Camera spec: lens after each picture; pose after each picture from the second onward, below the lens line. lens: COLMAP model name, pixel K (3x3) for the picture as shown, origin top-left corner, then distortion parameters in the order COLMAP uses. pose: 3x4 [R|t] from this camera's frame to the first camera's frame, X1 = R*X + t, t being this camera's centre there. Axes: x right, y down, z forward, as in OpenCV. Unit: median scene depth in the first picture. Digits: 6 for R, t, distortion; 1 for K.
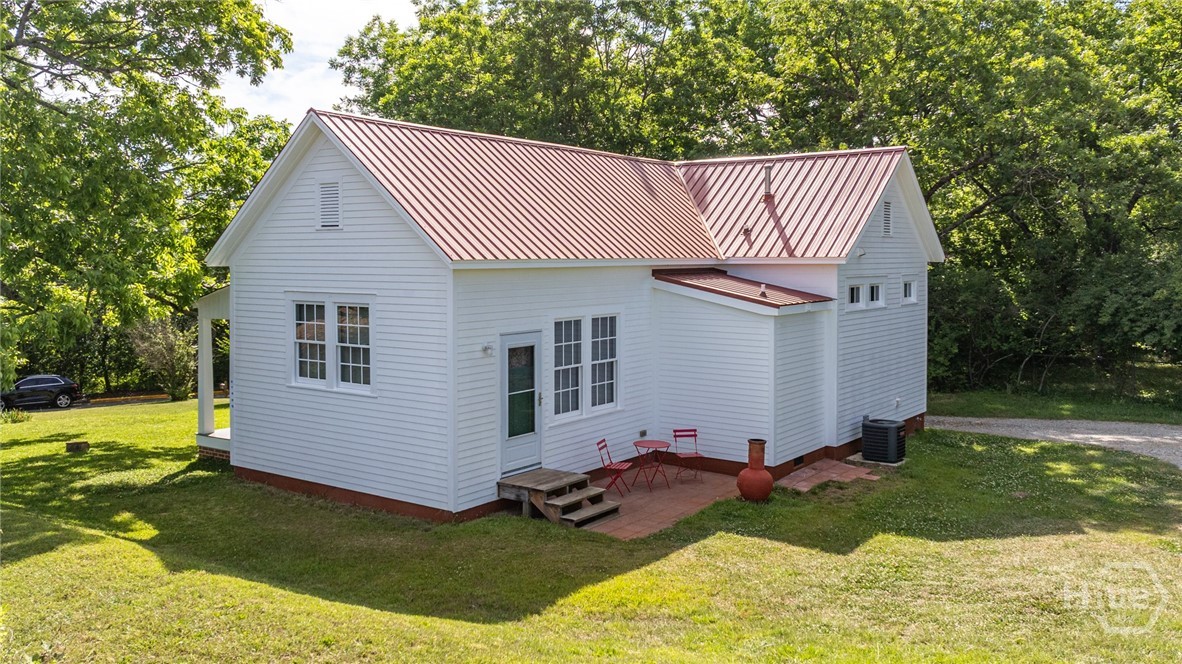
lens RADIAL K [[901.3, 0, 591.0], [0, 901.3, 332.0], [0, 0, 1]] dist [-0.002609, -0.000880]
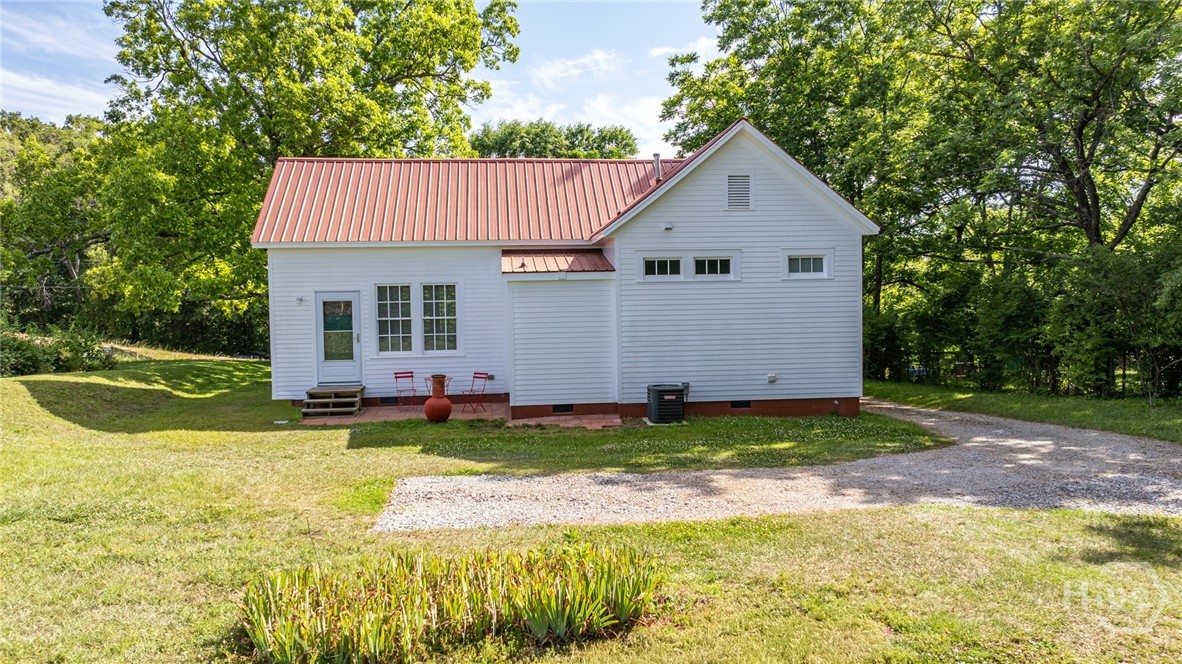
lens RADIAL K [[901.3, 0, 591.0], [0, 901.3, 332.0], [0, 0, 1]] dist [-0.002609, -0.000880]
pose [[0.691914, 0.022510, -0.721629, 1.164782], [-0.043315, 0.999008, -0.010369, 0.058768], [0.720680, 0.038432, 0.692202, 0.232420]]
